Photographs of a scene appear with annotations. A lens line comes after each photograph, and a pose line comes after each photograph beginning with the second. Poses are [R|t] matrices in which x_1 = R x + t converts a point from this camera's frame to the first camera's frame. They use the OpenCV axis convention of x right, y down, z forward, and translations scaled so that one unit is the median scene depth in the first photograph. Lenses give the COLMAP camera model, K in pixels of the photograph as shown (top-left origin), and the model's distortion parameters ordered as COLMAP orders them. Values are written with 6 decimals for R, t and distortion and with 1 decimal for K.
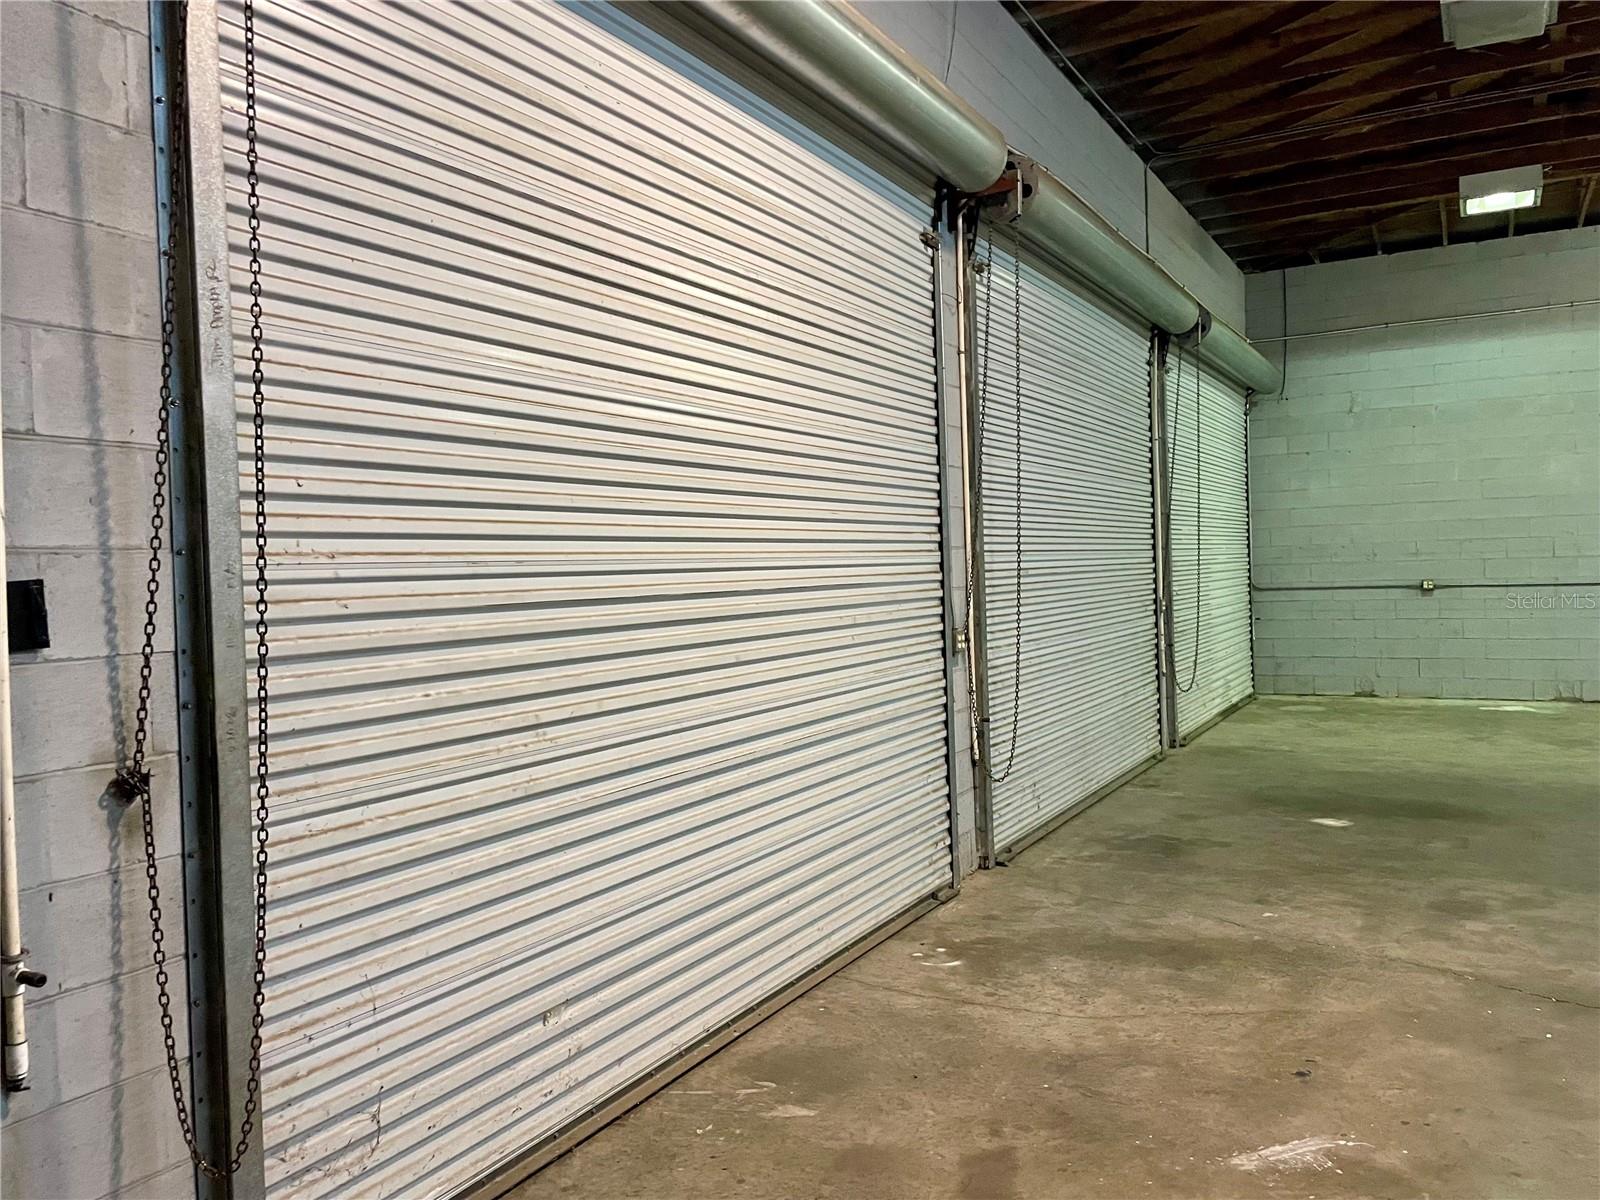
lens RADIAL K [[1215.0, 0, 799.5], [0, 1215.0, 597.1], [0, 0, 1]] dist [0.012282, -0.011285]
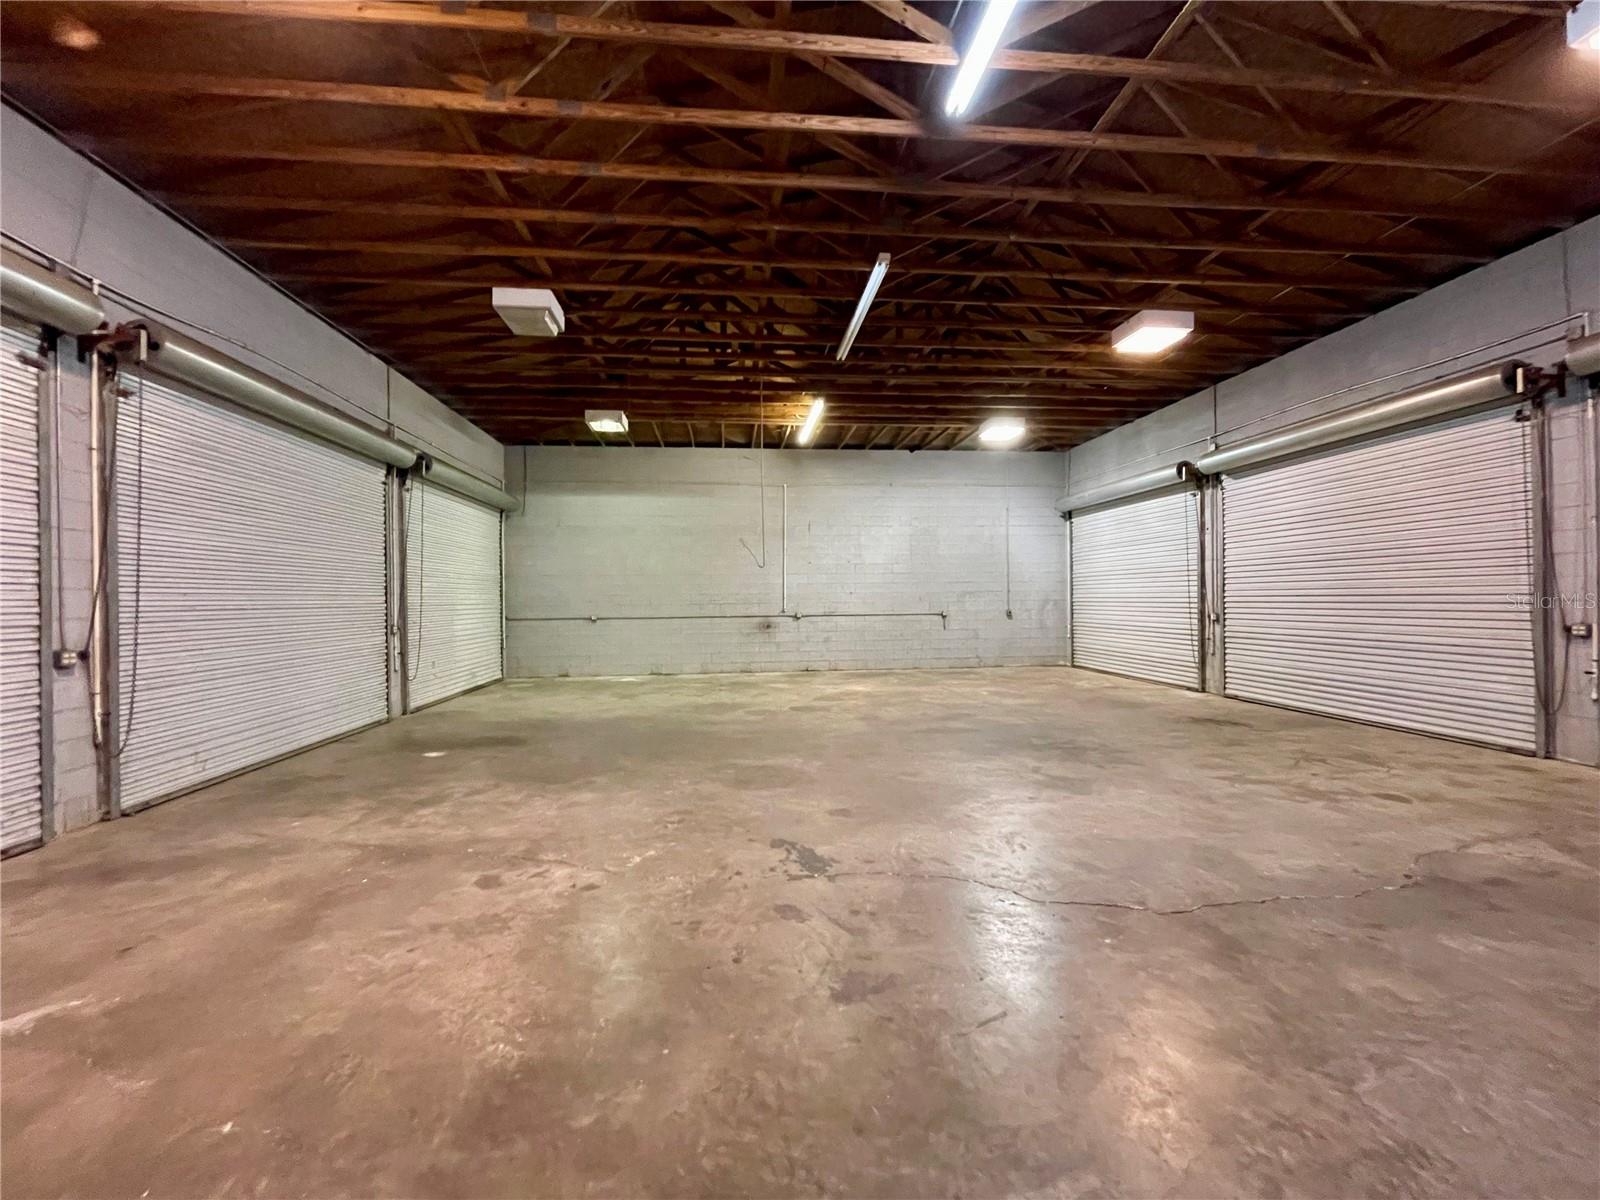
lens RADIAL K [[652.8, 0, 798.0], [0, 652.8, 602.3], [0, 0, 1]] dist [-0.003377, -0.000006]
pose [[0.812730, 0.017593, 0.582375, 0.366823], [0.001734, 0.999467, -0.032613, -0.000261], [-0.582638, 0.027515, 0.812266, -0.072873]]
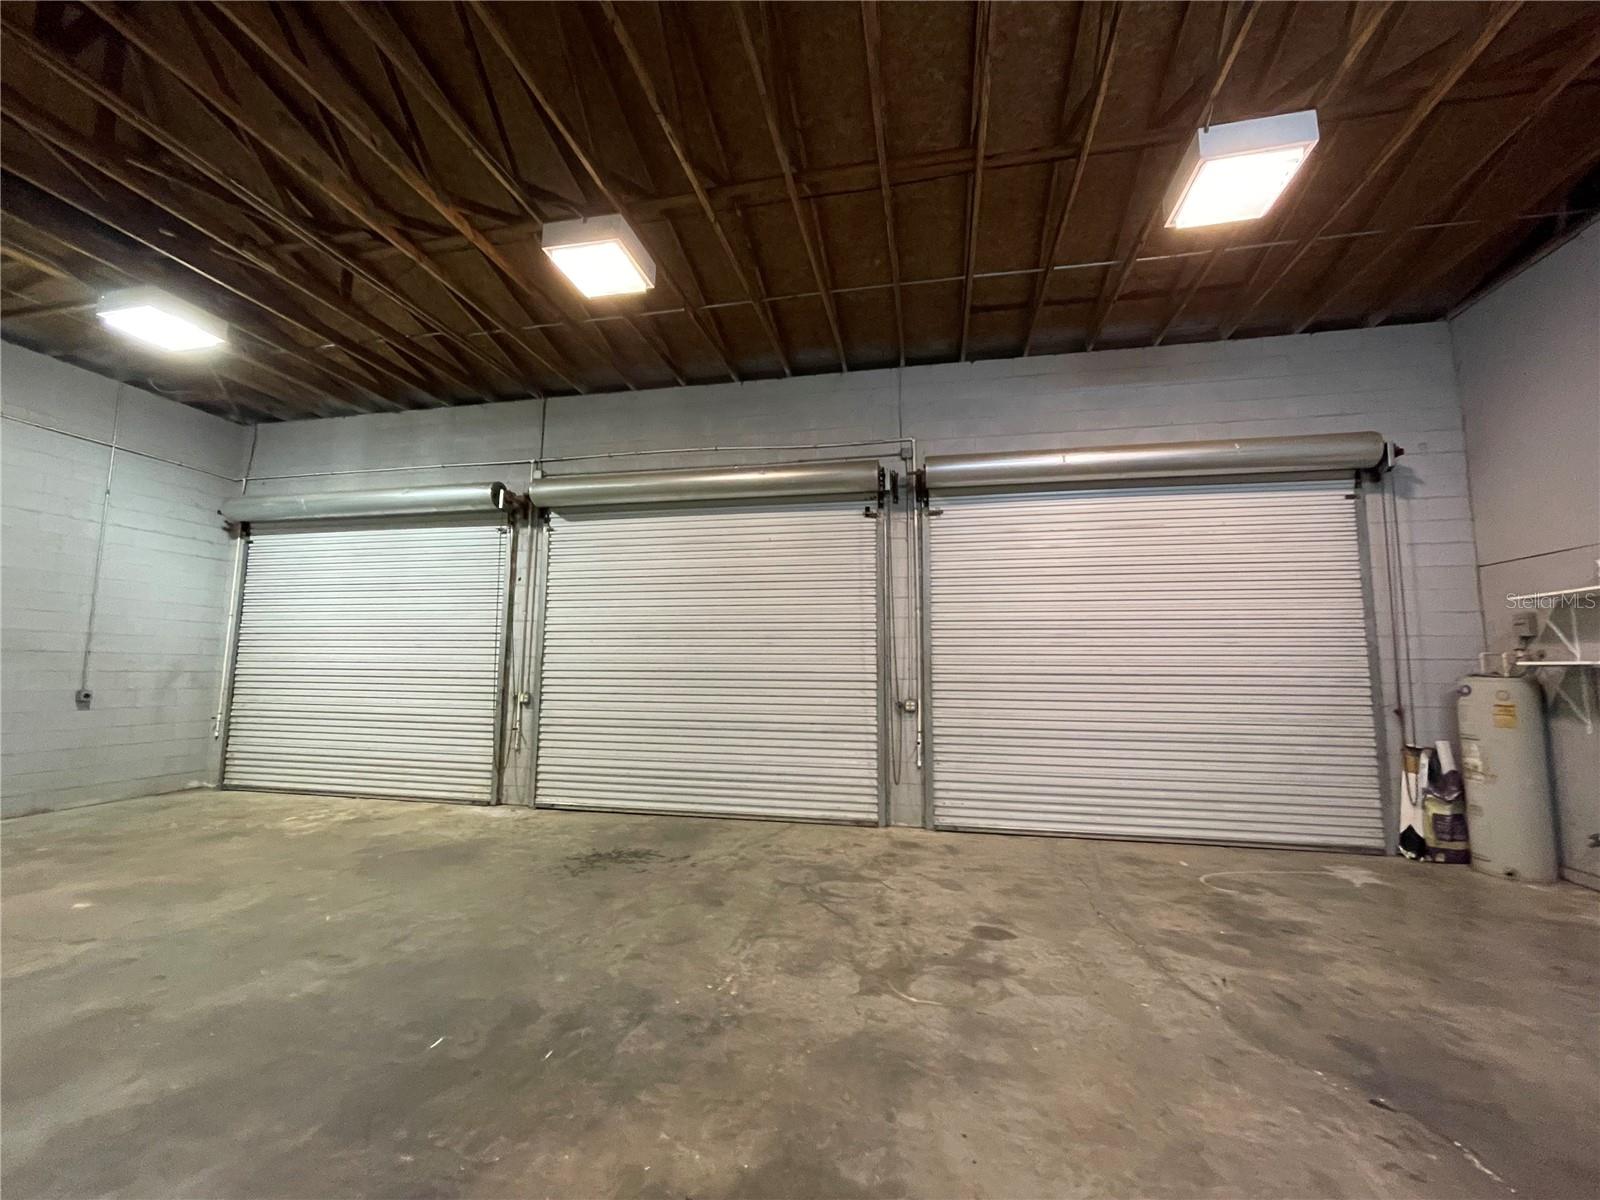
lens RADIAL K [[652.8, 0, 799.4], [0, 652.8, 598.0], [0, 0, 1]] dist [-0.003377, -0.000006]
pose [[-0.306251, 0.132286, 0.942714, 0.838985], [0.024436, 0.991064, -0.131133, -0.027524], [-0.951637, -0.017123, -0.306747, 0.523827]]
